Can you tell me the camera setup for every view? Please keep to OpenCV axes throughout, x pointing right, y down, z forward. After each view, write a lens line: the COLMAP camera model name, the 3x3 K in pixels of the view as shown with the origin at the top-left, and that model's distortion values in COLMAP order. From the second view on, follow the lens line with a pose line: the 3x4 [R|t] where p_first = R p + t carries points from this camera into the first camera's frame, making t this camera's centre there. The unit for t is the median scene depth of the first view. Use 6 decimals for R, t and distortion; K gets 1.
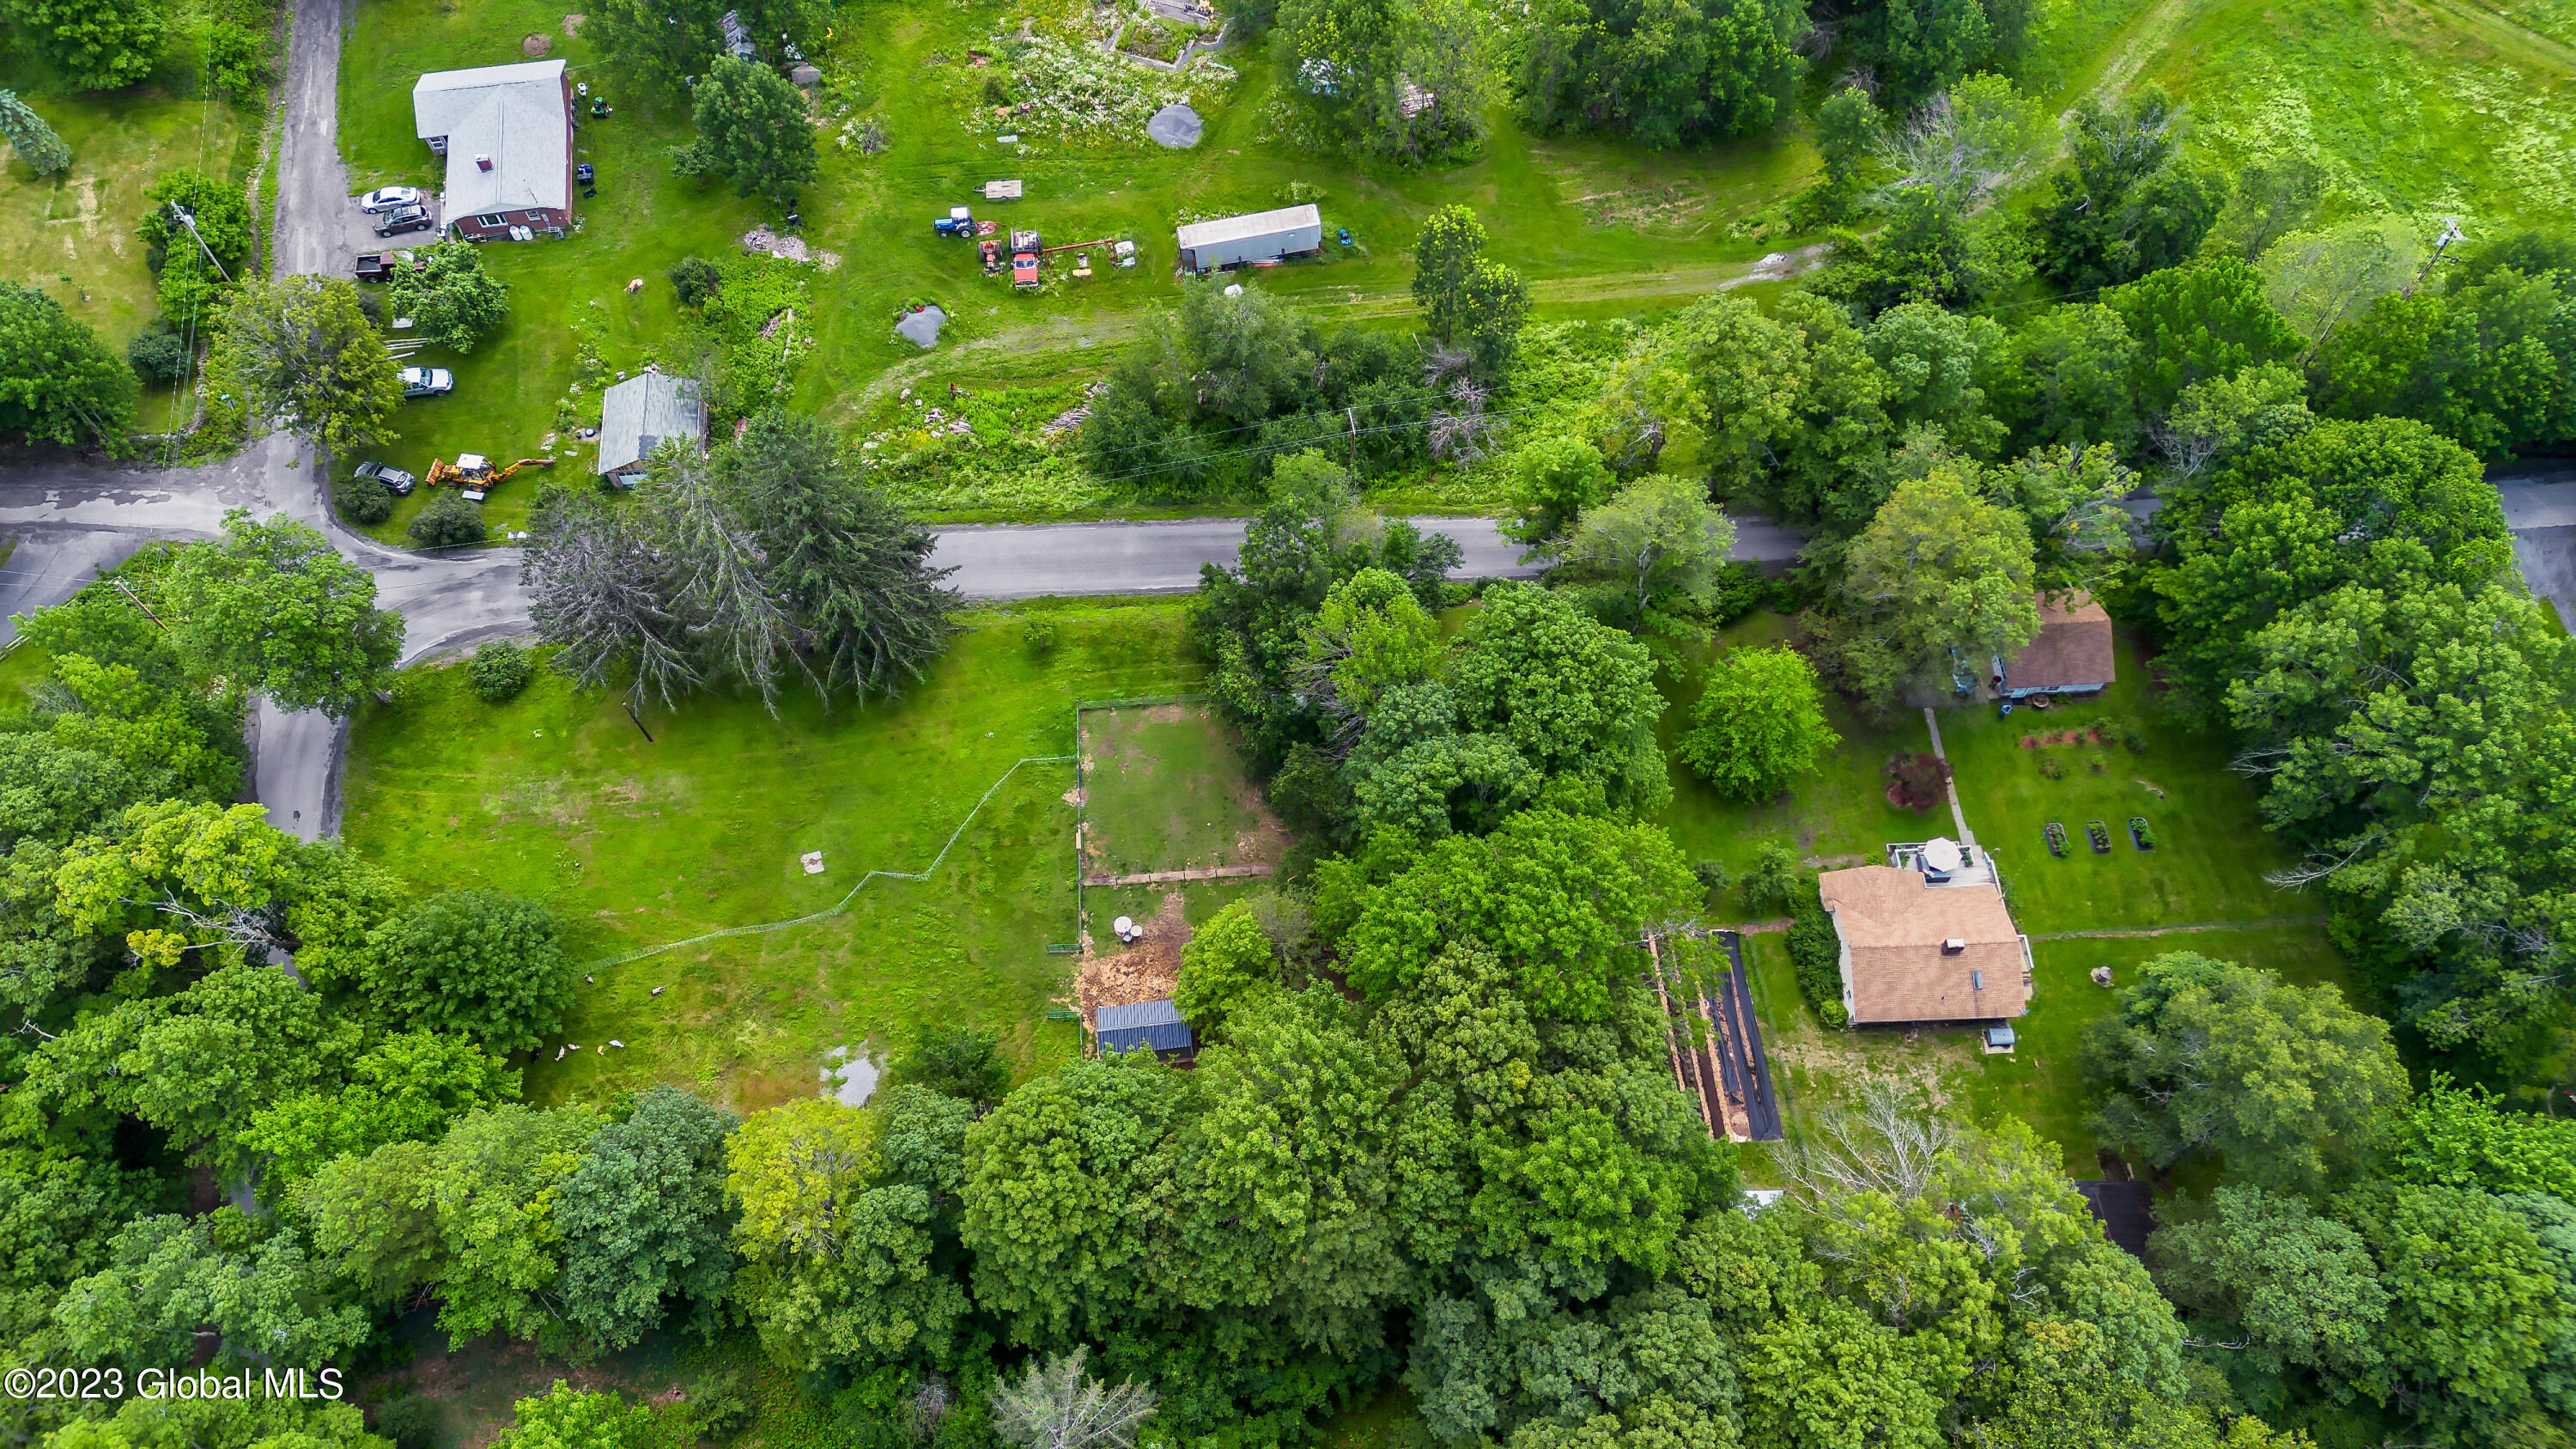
lens RADIAL K [[1818.1, 0, 1288.0], [0, 1818.1, 724.5], [0, 0, 1]] dist [0.090241, -0.093861]
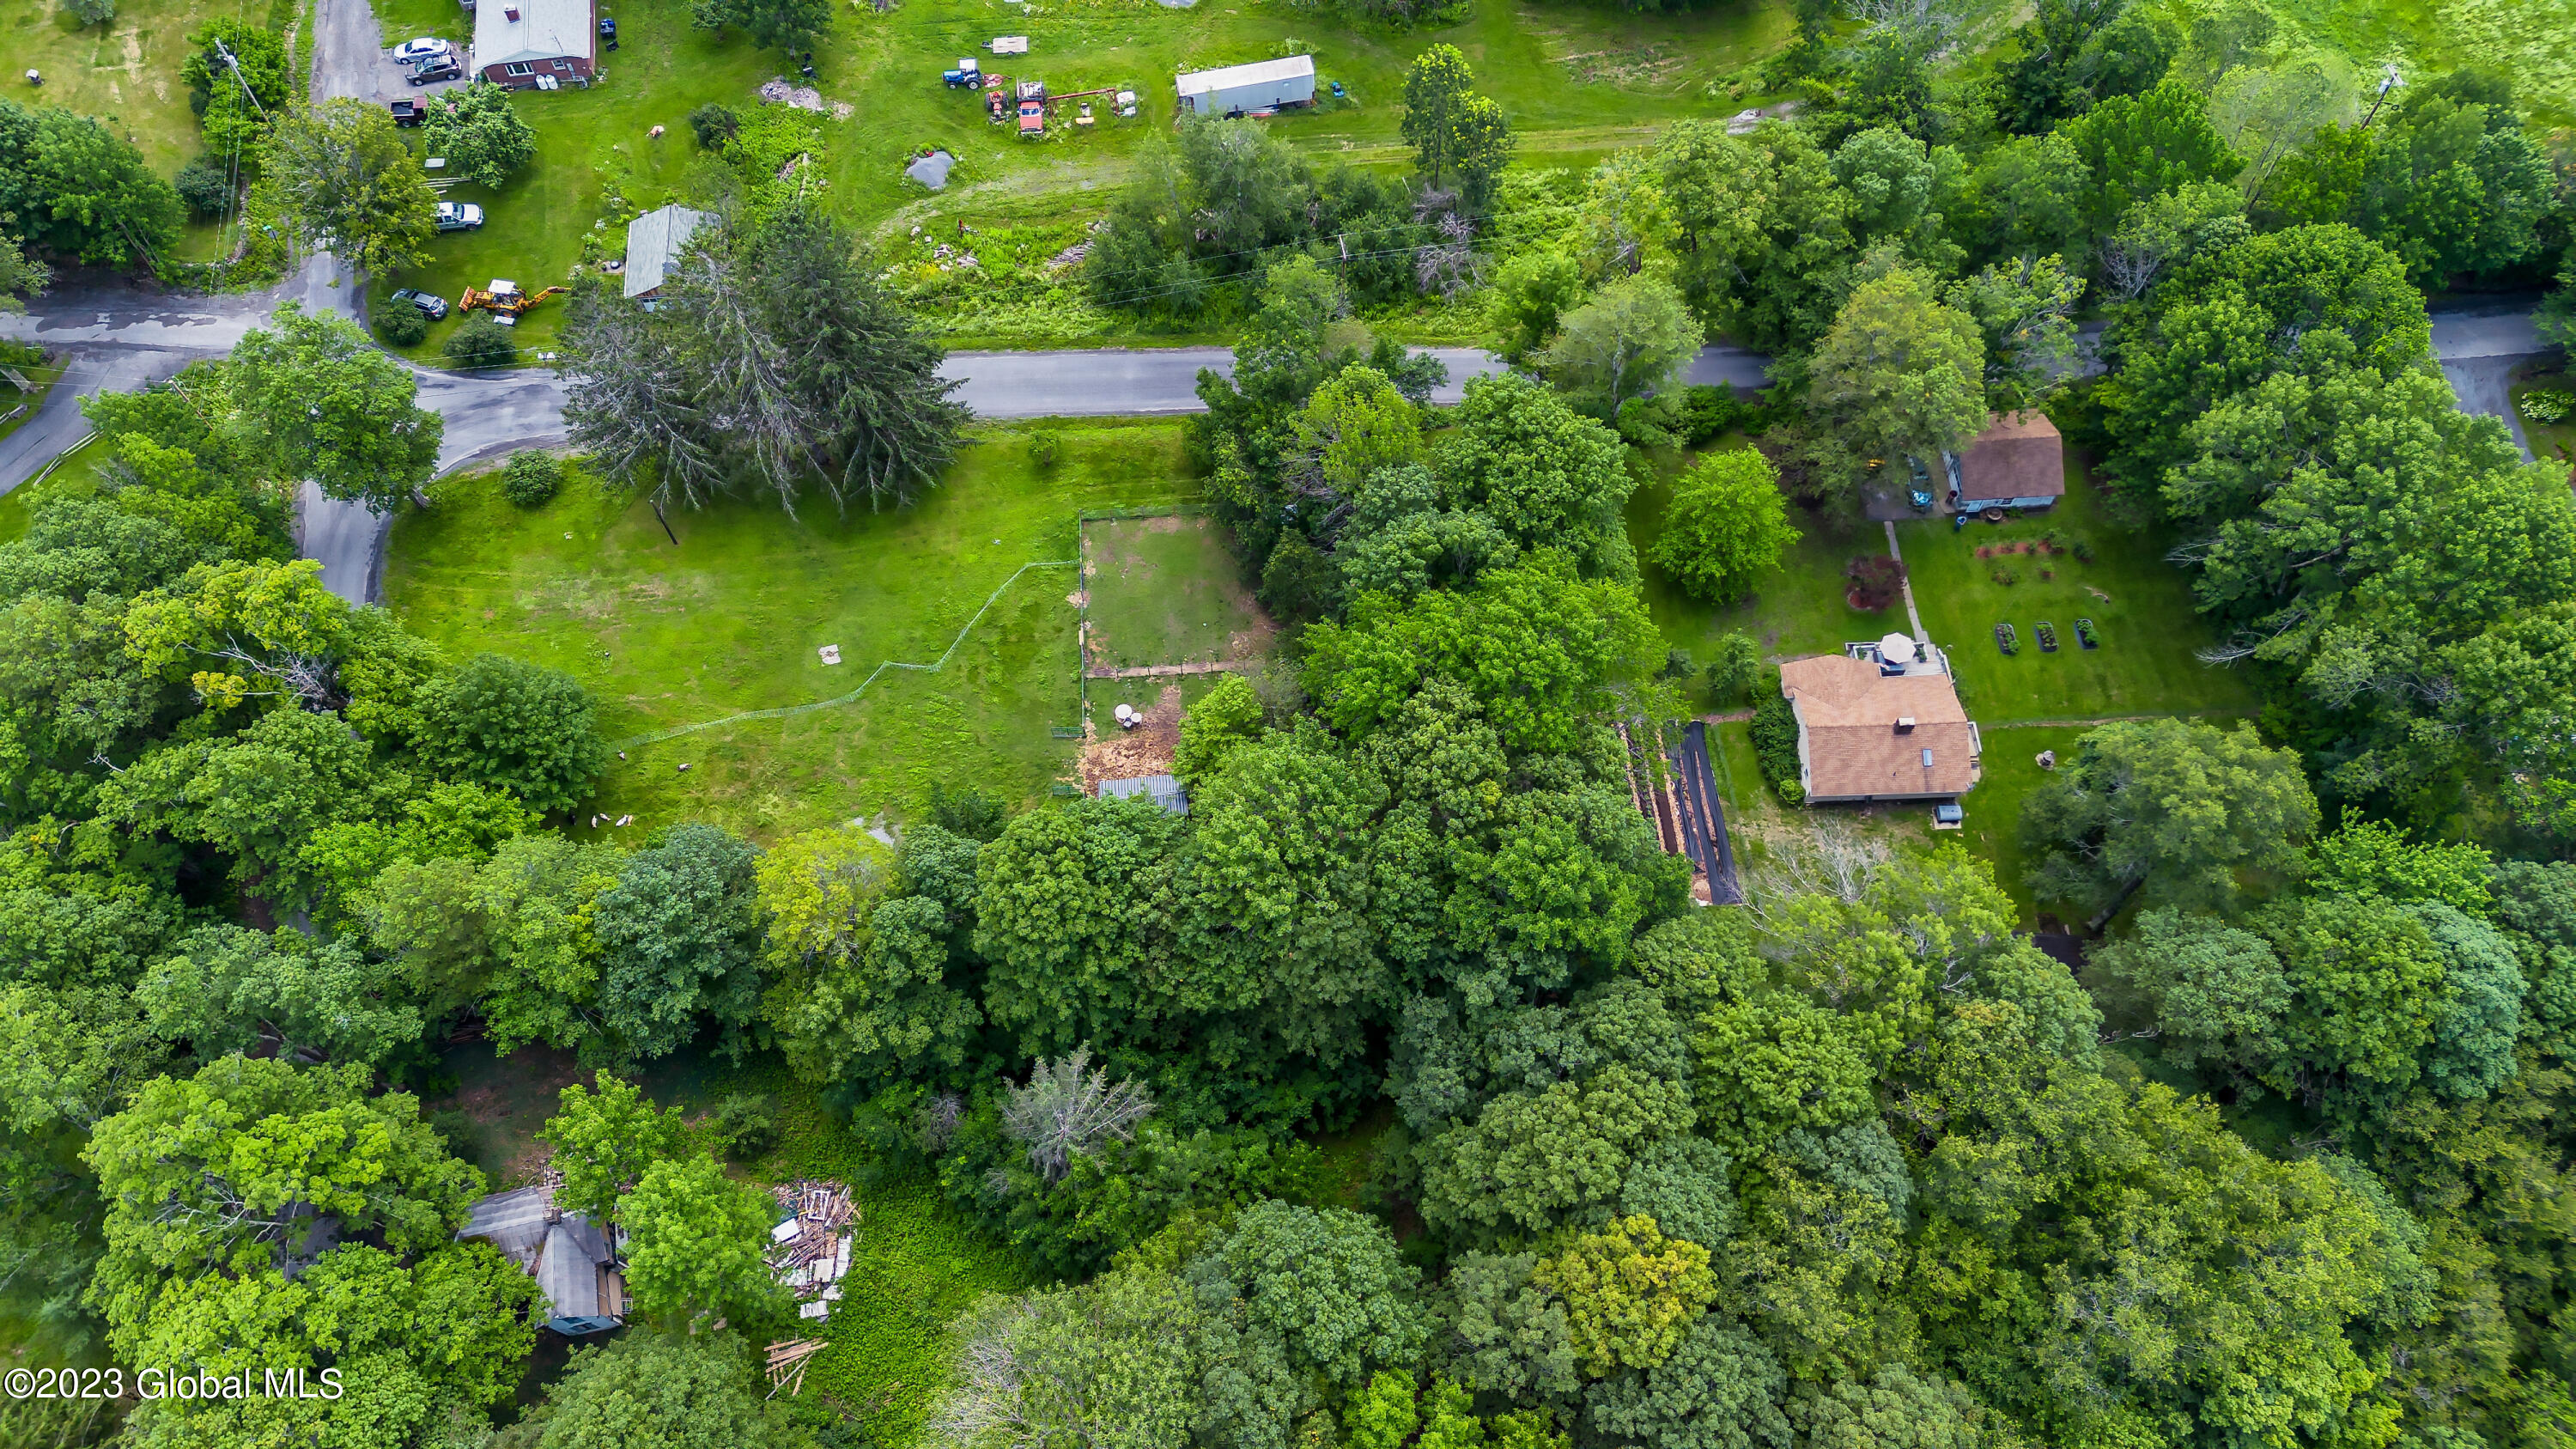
lens RADIAL K [[1818.1, 0, 1288.0], [0, 1818.1, 724.5], [0, 0, 1]] dist [0.090241, -0.093861]
pose [[0.999990, 0.004295, 0.001052, 0.004274], [-0.004301, 0.999973, 0.005925, 0.115593], [-0.001026, -0.005929, 0.999982, -0.060427]]
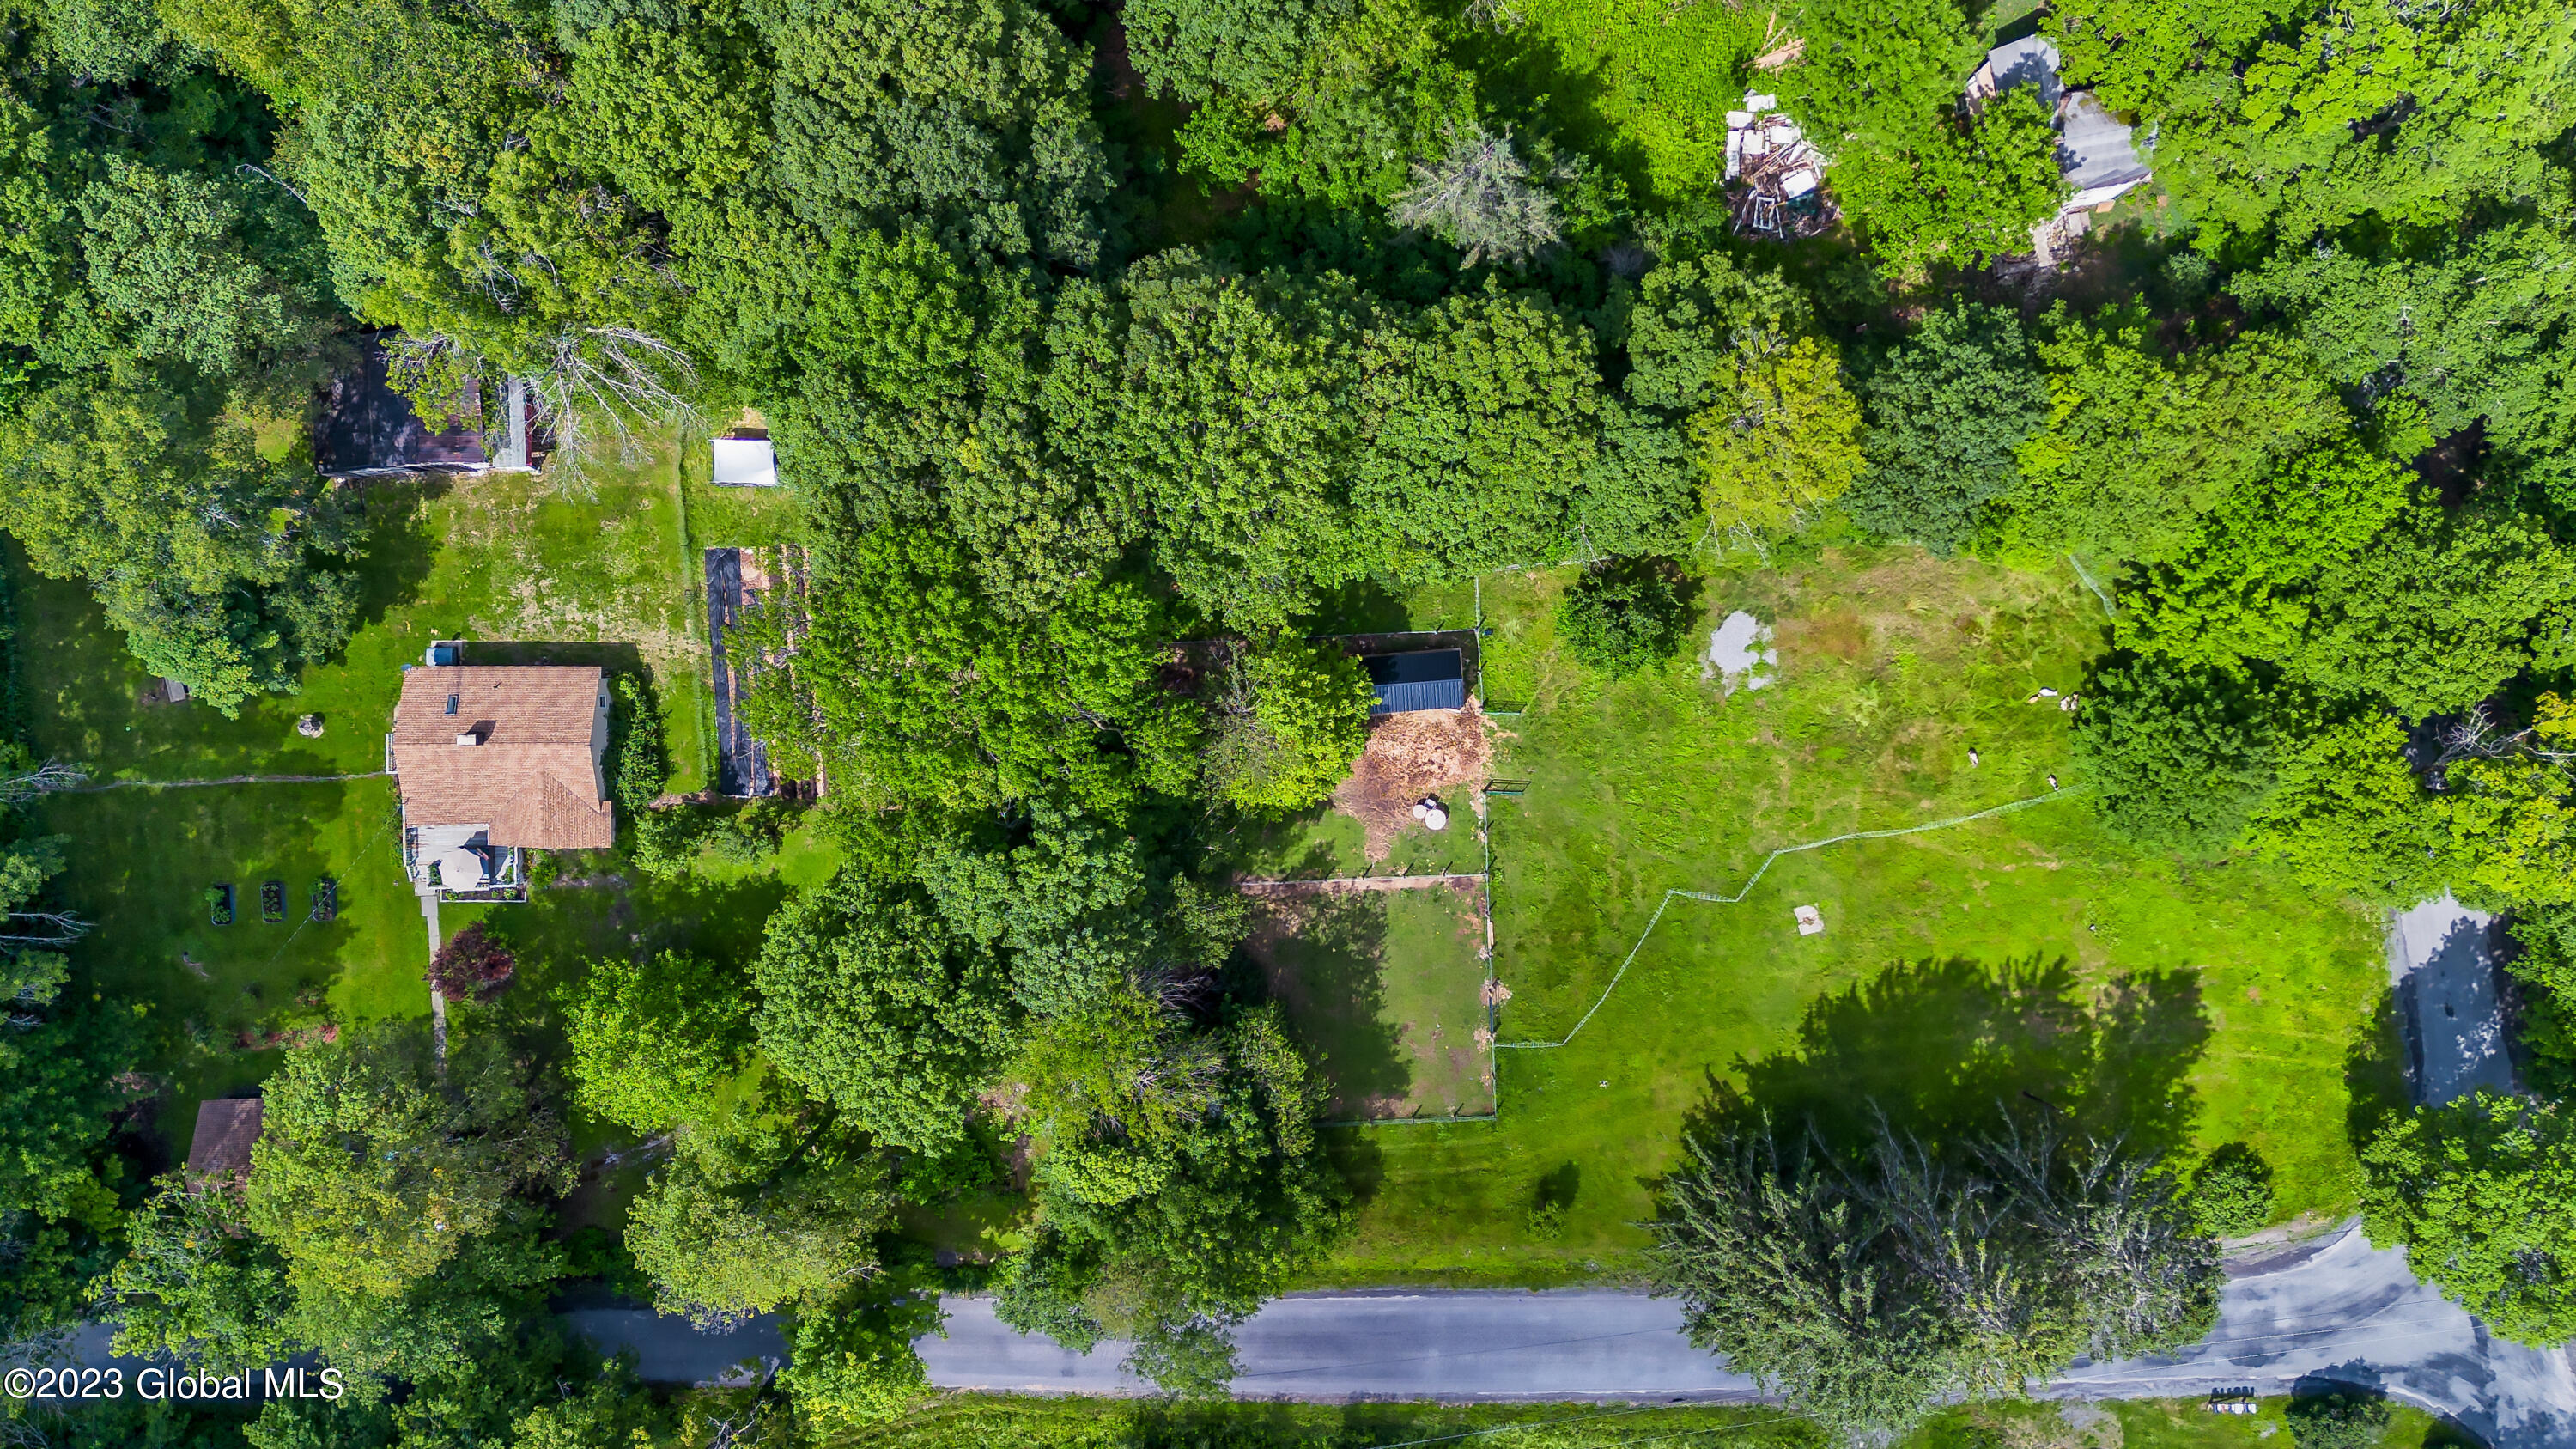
lens RADIAL K [[1996.7, 0, 1301.4], [0, 1996.7, 725.5], [0, 0, 1]] dist [0.118526, -0.143126]
pose [[-0.999142, -0.035833, 0.020760, -0.047116], [0.041347, -0.891364, 0.451399, -0.288157], [0.002330, 0.451870, 0.892081, 0.148924]]
